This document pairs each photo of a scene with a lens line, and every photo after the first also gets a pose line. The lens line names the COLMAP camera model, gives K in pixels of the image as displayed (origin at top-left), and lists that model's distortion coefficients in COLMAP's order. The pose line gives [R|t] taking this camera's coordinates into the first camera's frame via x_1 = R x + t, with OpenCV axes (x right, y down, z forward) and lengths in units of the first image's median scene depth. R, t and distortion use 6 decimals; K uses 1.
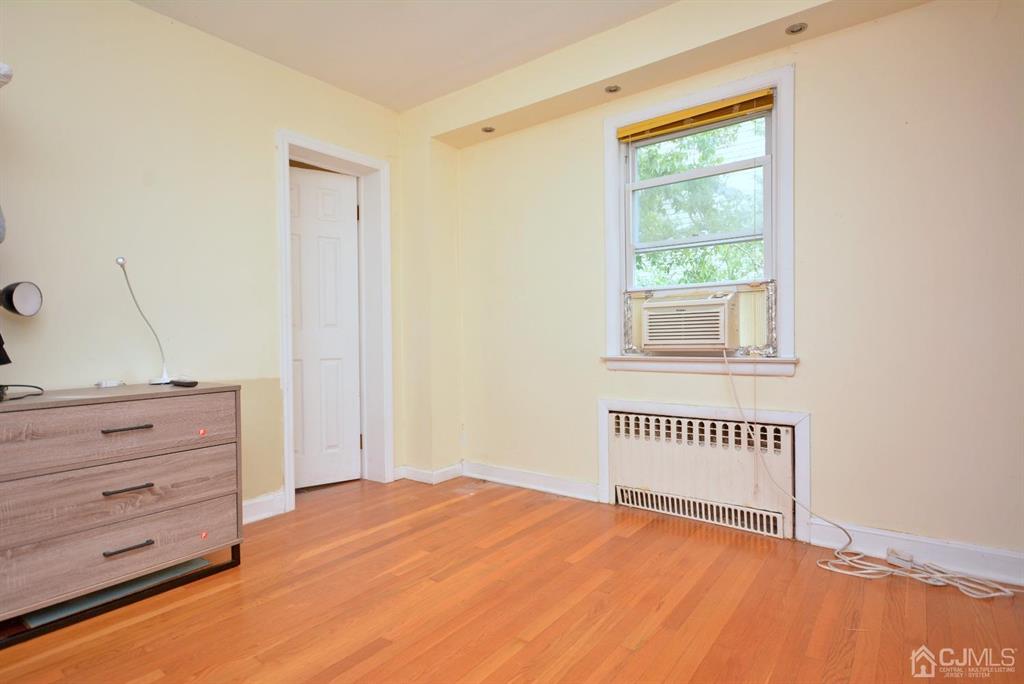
lens RADIAL K [[554.4, 0, 508.7], [0, 554.4, 338.9], [0, 0, 1]] dist [0.000289, -0.000672]
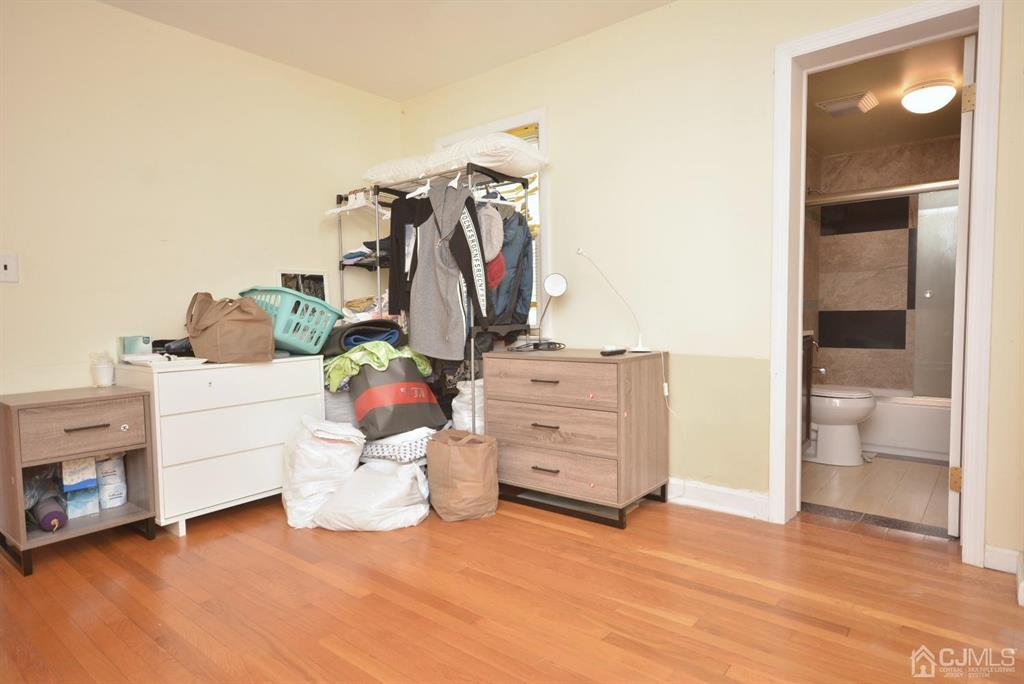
lens RADIAL K [[589.4, 0, 510.7], [0, 589.4, 347.4], [0, 0, 1]] dist [0.026967, 0.001985]
pose [[-0.063948, 0.078135, -0.994890, 0.670762], [0.014093, 0.996901, 0.077388, -0.027087], [0.997854, -0.009072, -0.064850, 0.944364]]
